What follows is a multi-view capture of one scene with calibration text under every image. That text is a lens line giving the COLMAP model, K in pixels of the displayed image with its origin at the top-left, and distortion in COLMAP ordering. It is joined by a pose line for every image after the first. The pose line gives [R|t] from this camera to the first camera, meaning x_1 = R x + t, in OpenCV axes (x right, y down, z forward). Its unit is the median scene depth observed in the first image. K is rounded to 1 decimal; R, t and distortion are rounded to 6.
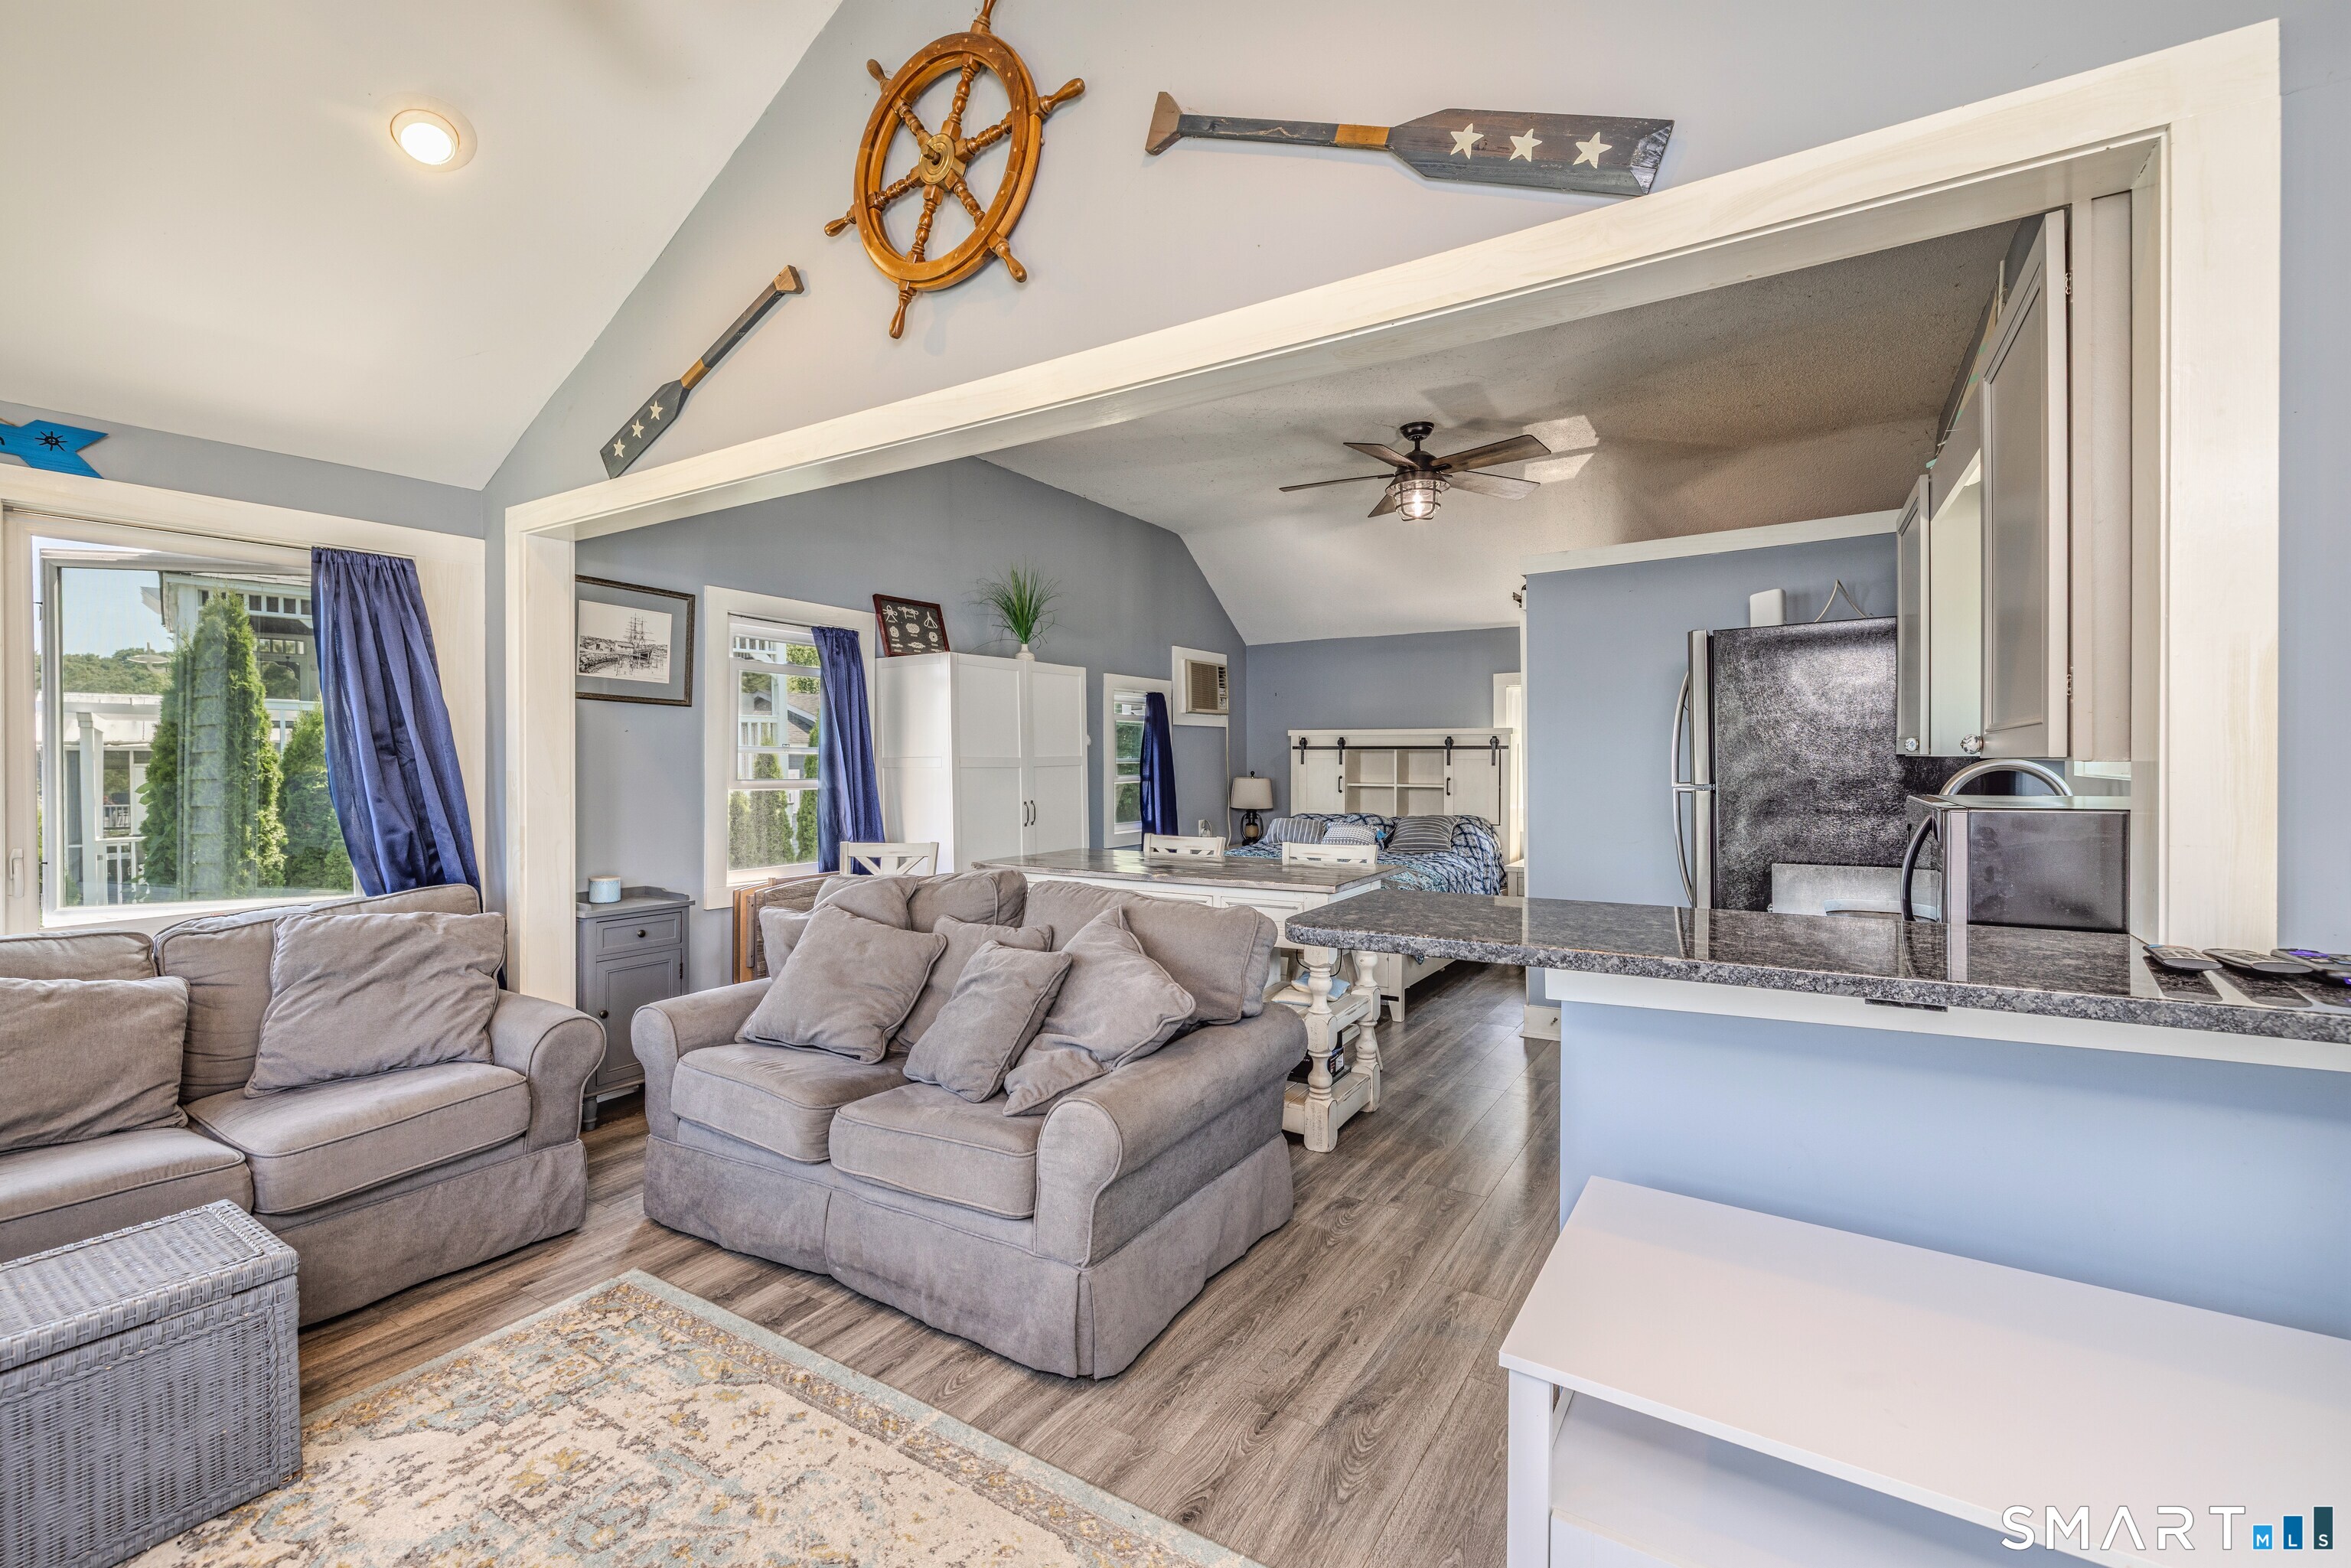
lens RADIAL K [[1005.6, 0, 1186.7], [0, 1005.6, 774.3], [0, 0, 1]] dist [0.002021, 0.000418]
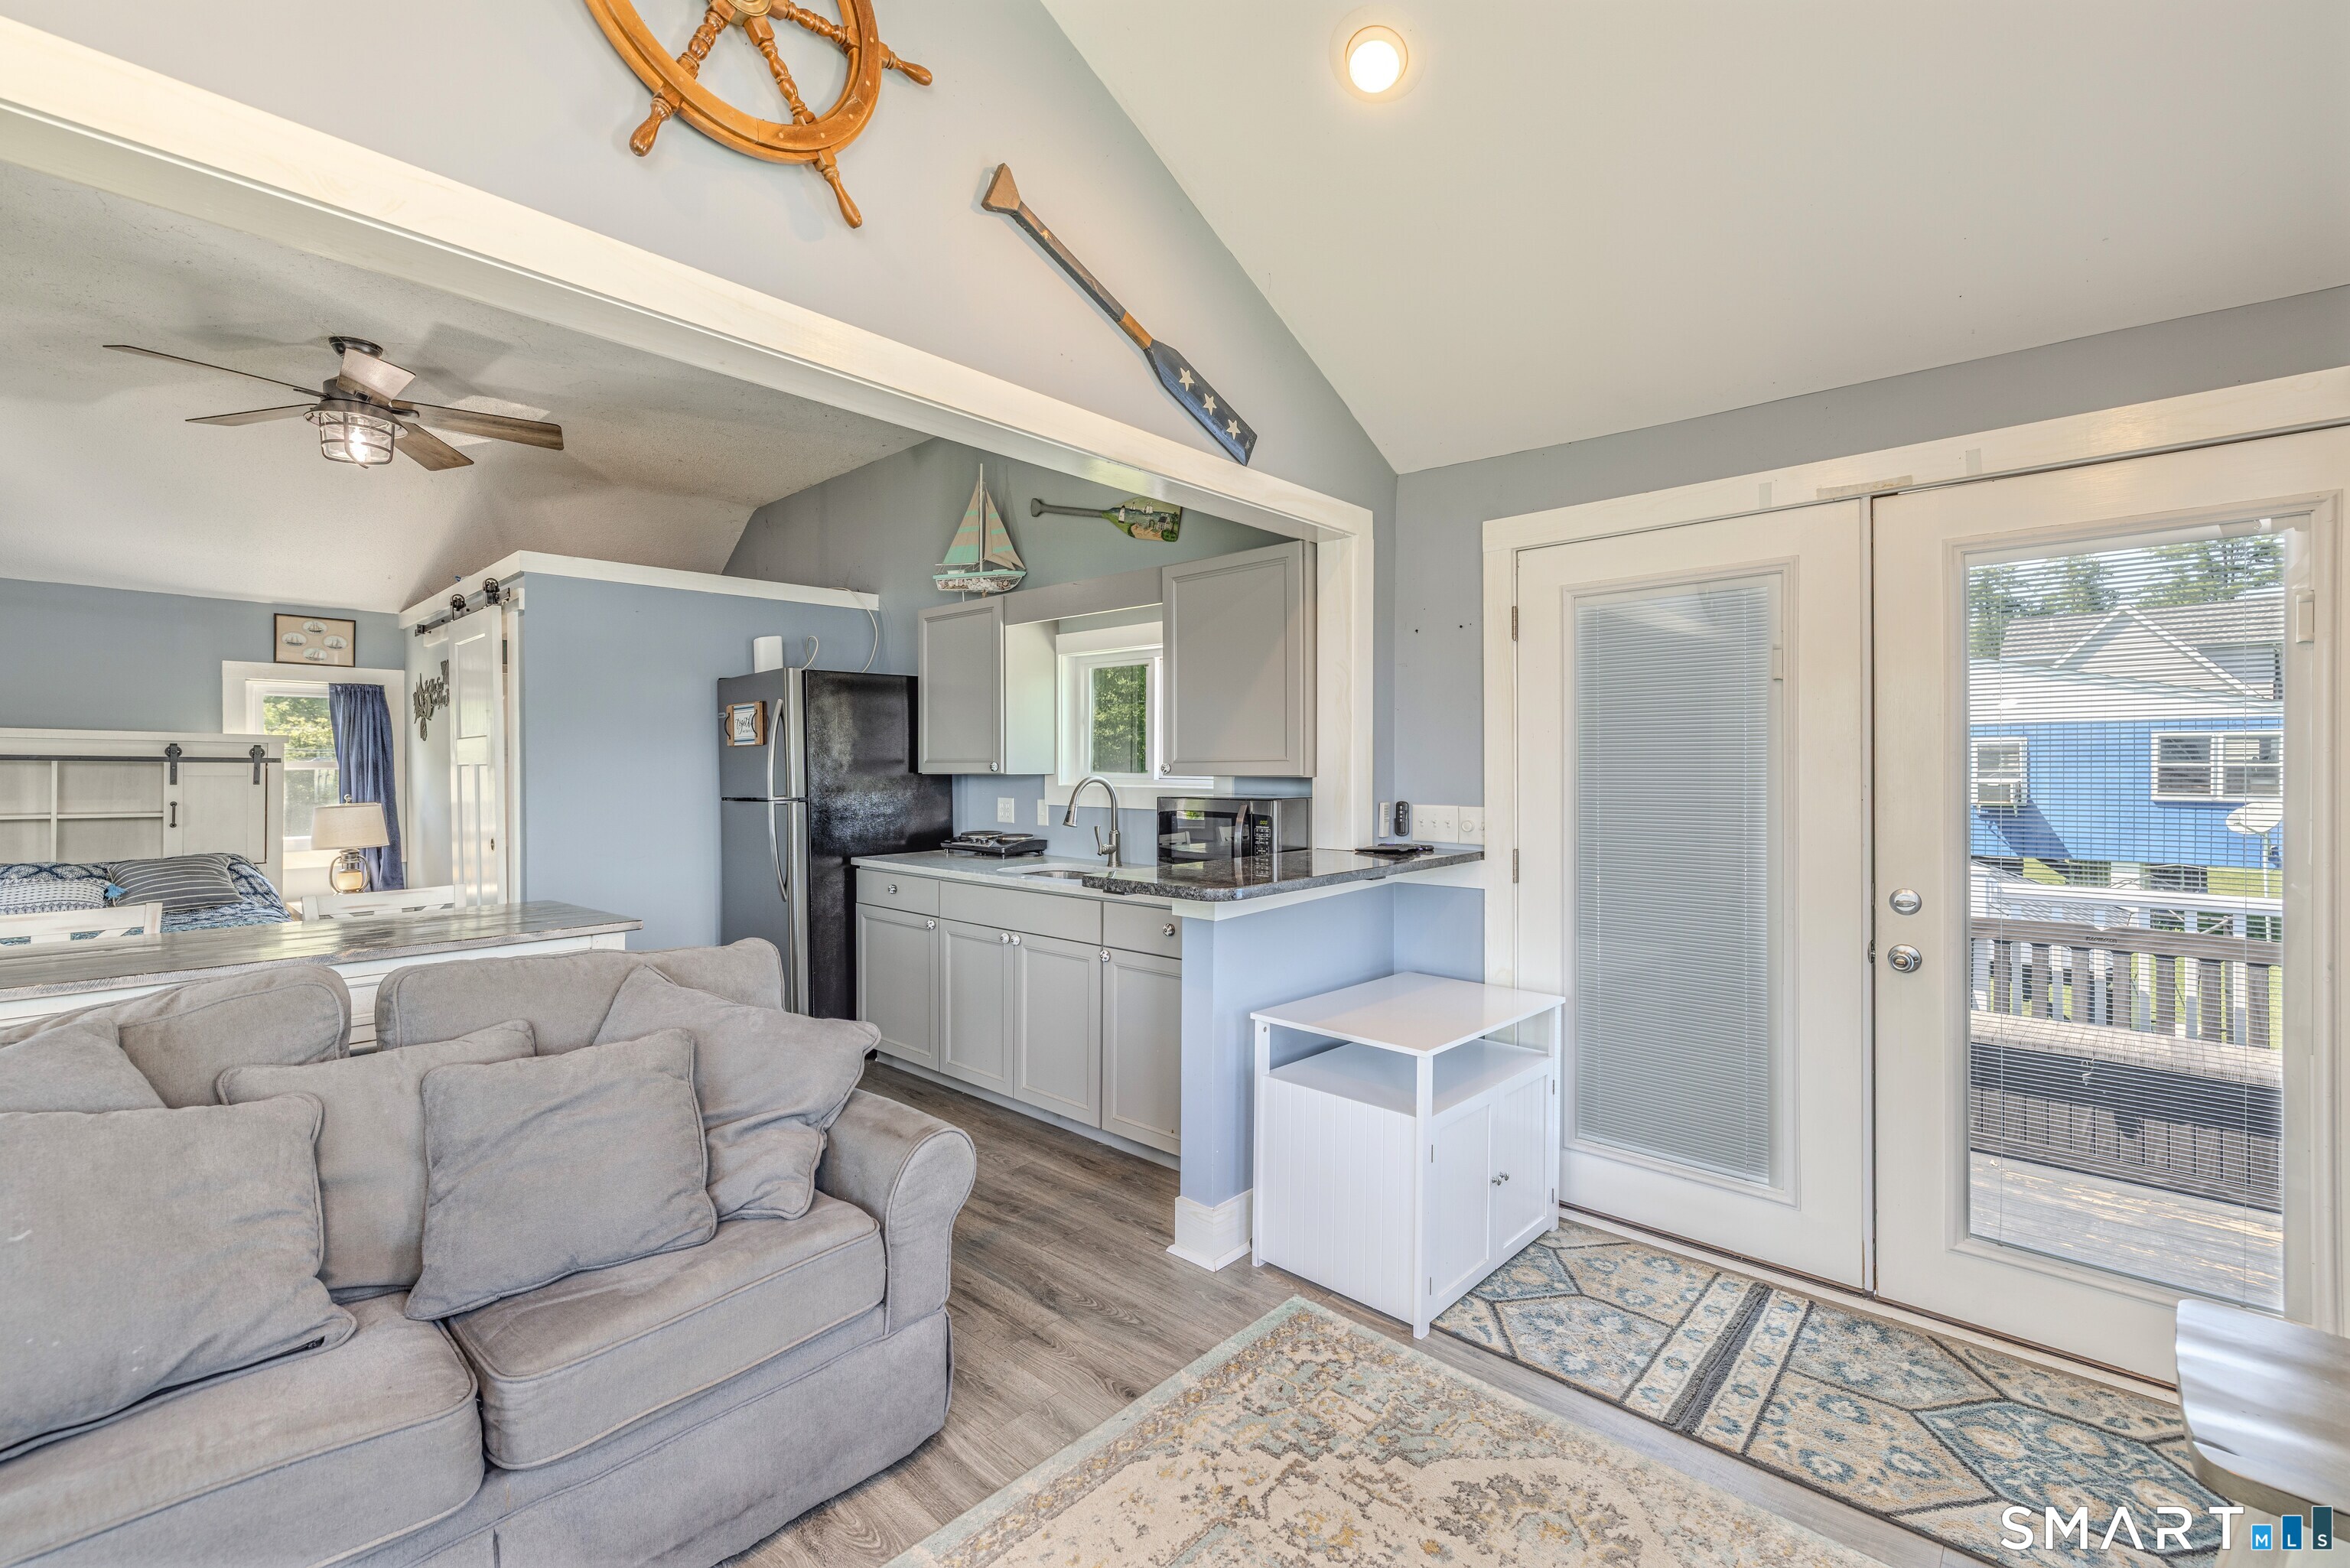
lens RADIAL K [[1005.2, 0, 1174.3], [0, 1005.2, 777.7], [0, 0, 1]] dist [0.002021, 0.000418]
pose [[0.179224, -0.002574, 0.983805, -0.322836], [0.013593, 0.999908, 0.000139, -0.004385], [-0.983714, 0.013348, 0.179242, 0.192906]]
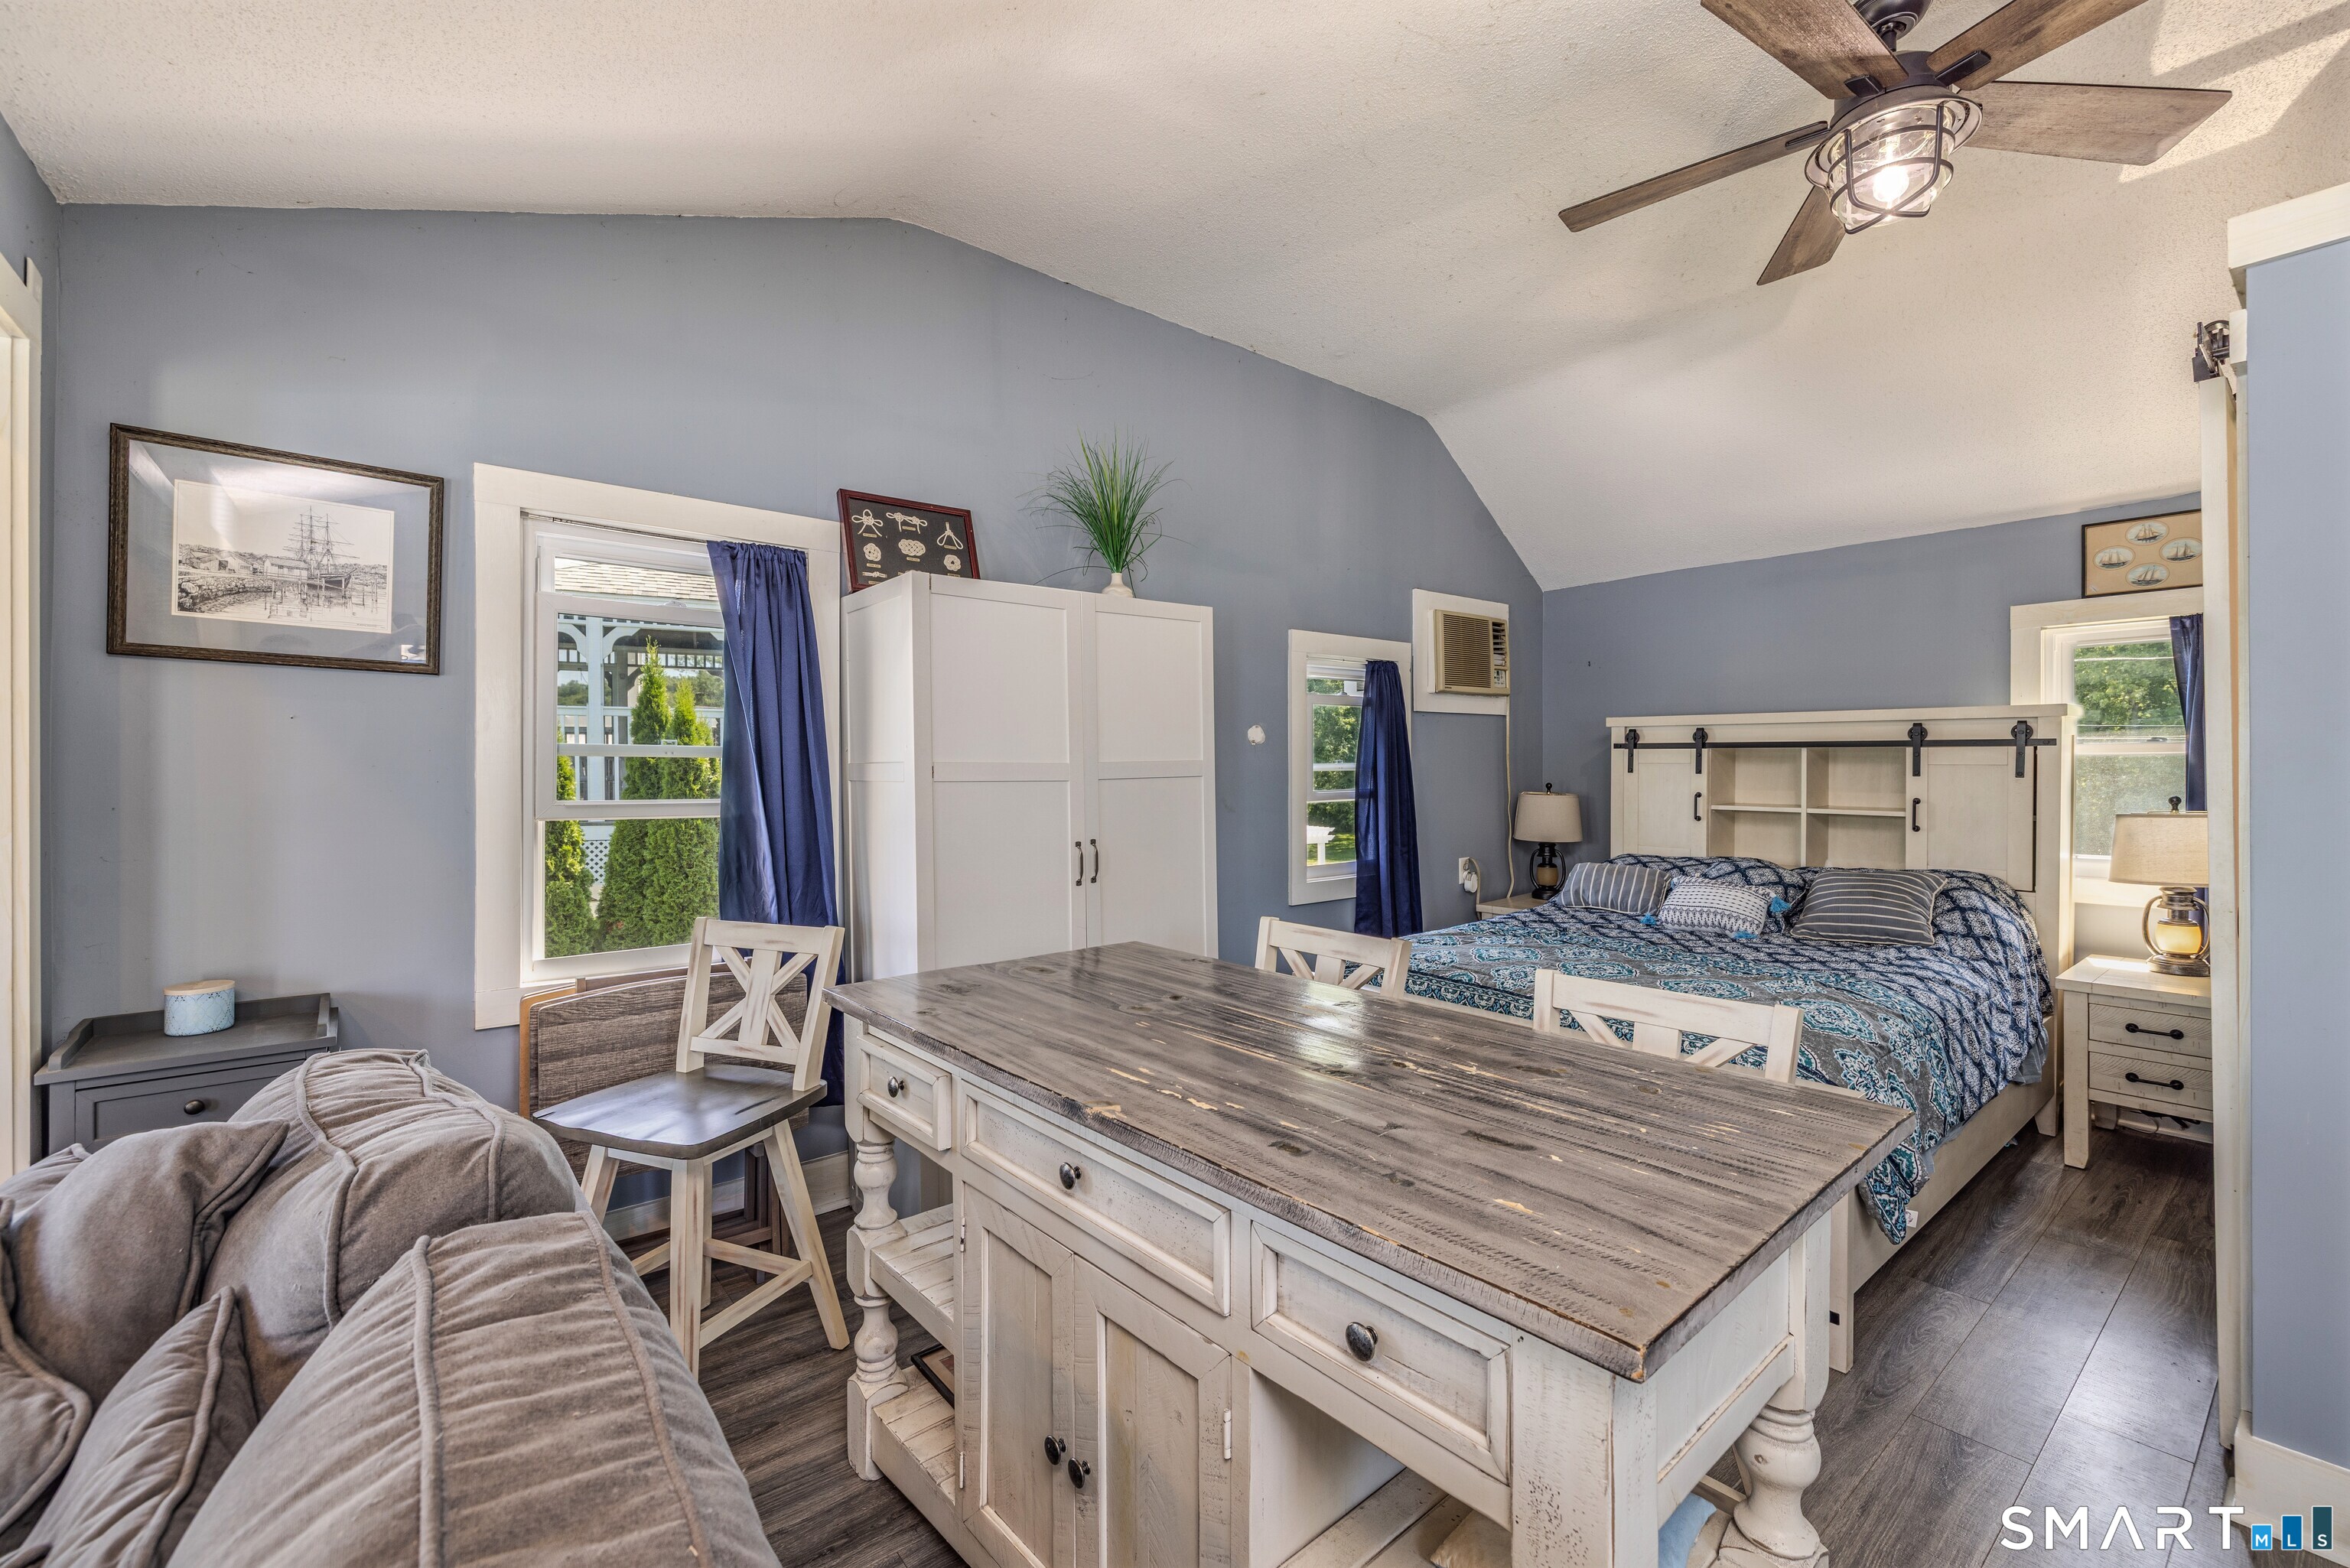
lens RADIAL K [[1005.2, 0, 1219.3], [0, 1005.2, 775.7], [0, 0, 1]] dist [0.002021, 0.000418]
pose [[0.956106, 0.001970, -0.293014, 0.062861], [-0.002930, 0.999992, -0.002835, -0.006801], [0.293006, 0.003569, 0.956104, 0.389491]]
